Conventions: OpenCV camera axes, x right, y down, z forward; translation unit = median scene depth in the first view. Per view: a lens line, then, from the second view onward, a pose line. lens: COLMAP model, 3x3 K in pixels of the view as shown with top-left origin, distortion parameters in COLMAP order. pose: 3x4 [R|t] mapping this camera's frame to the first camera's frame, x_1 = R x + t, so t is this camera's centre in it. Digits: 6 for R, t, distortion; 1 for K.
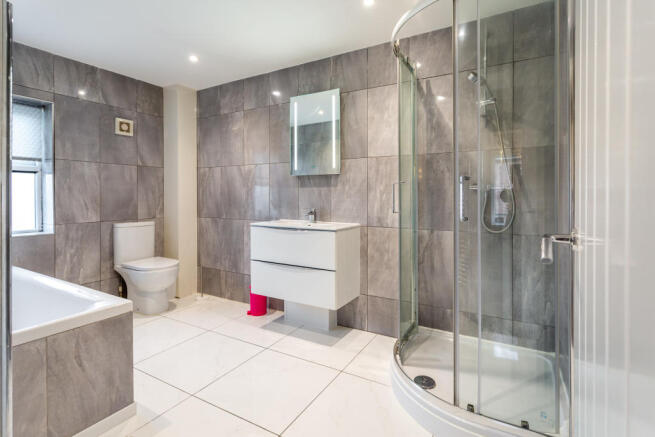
lens RADIAL K [[318.7, 0, 327.8], [0, 318.7, 197.0], [0, 0, 1]] dist [0.001606, 0.000221]
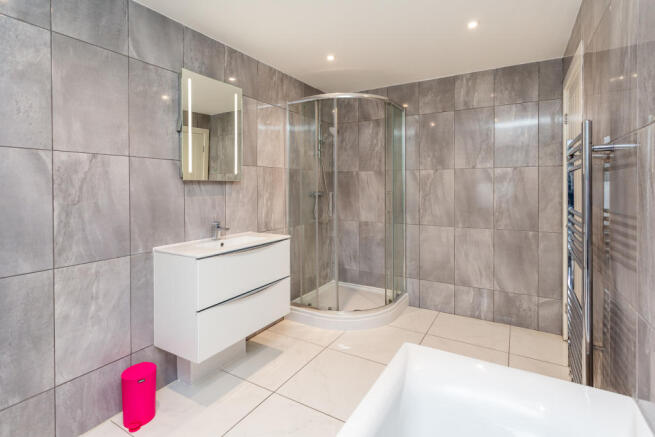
lens RADIAL K [[318.7, 0, 335.6], [0, 318.7, 187.7], [0, 0, 1]] dist [0.001606, 0.000221]
pose [[-0.008037, -0.006386, 0.999947, -0.773486], [0.006603, 0.999957, 0.006439, -0.049804], [-0.999946, 0.006655, -0.007995, 0.636548]]
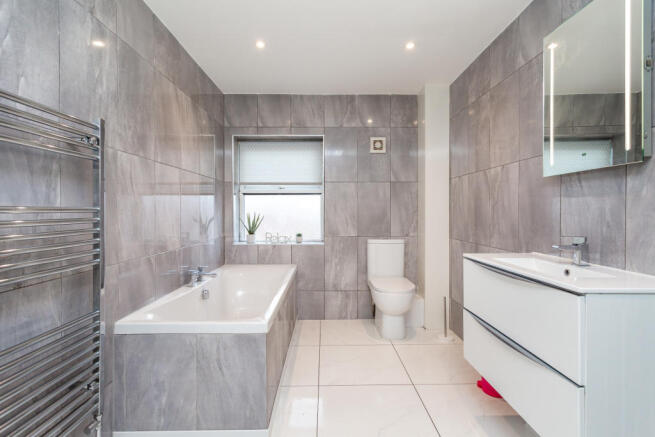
lens RADIAL K [[318.7, 0, 330.0], [0, 318.7, 215.3], [0, 0, 1]] dist [0.001606, 0.000221]
pose [[0.517839, 0.007132, -0.855448, 0.163623], [-0.000954, 0.999969, 0.007760, -0.002762], [0.855477, -0.003202, 0.517830, 0.360431]]
